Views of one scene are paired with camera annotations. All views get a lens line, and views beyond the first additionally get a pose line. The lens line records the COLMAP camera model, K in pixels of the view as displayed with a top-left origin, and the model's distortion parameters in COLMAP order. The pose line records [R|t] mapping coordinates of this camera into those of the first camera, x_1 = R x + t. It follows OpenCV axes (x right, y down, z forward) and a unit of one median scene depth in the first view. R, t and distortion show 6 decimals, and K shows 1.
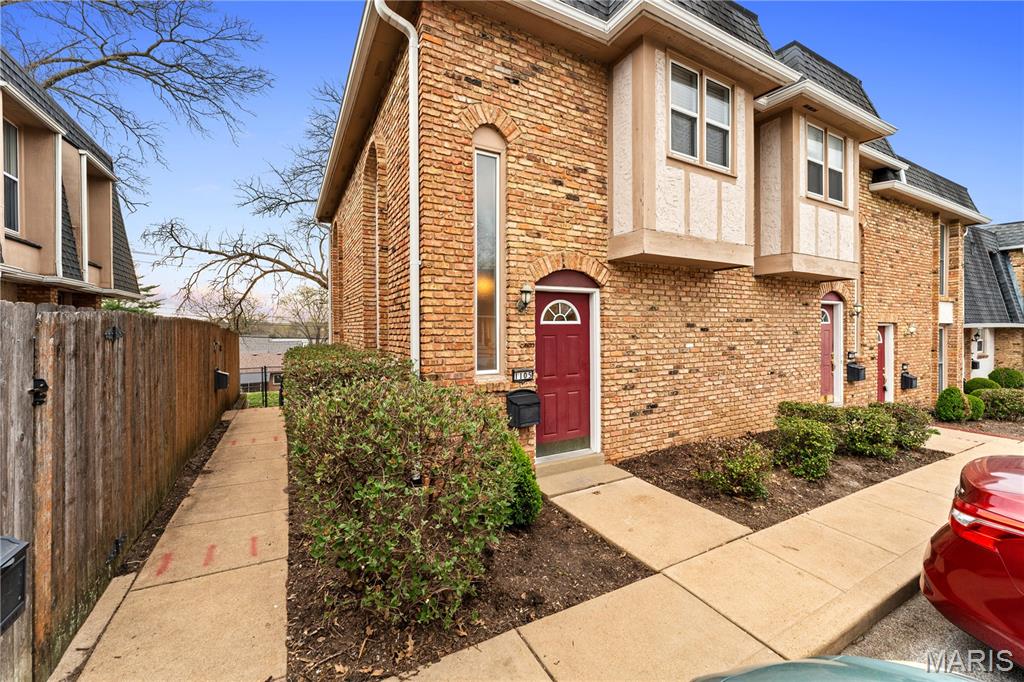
lens RADIAL K [[406.6, 0, 518.8], [0, 406.6, 326.5], [0, 0, 1]] dist [-0.000839, -0.000850]
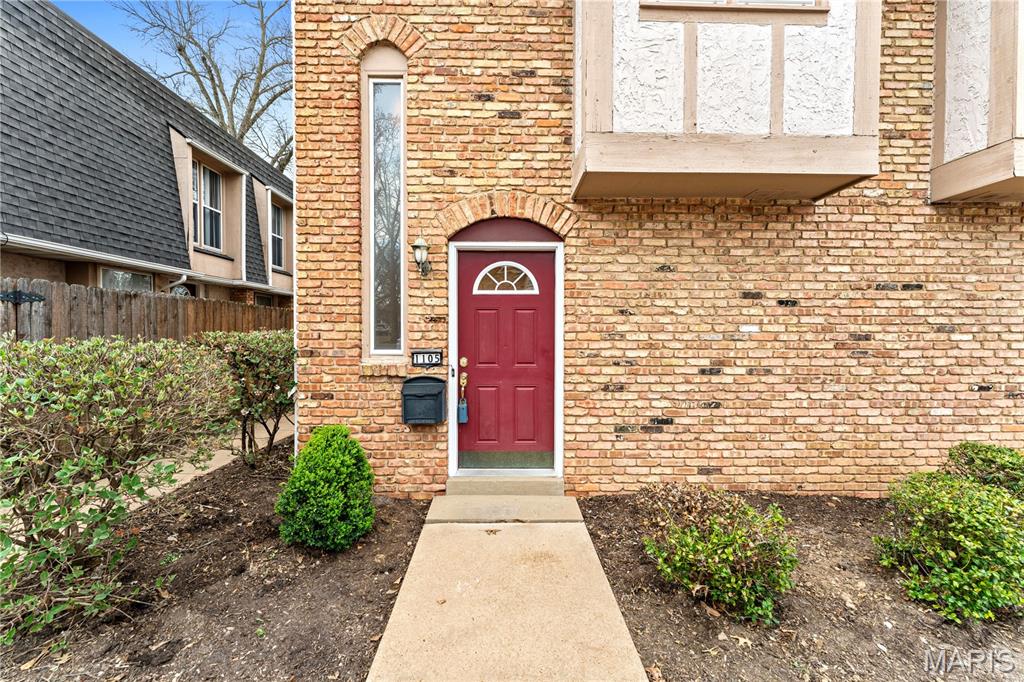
lens RADIAL K [[406.6, 0, 510.5], [0, 406.6, 336.3], [0, 0, 1]] dist [-0.000839, -0.000850]
pose [[0.880446, 0.011521, -0.474006, 0.457499], [-0.005416, 0.999884, 0.014244, 0.059328], [0.474115, -0.009974, 0.880406, 0.352307]]
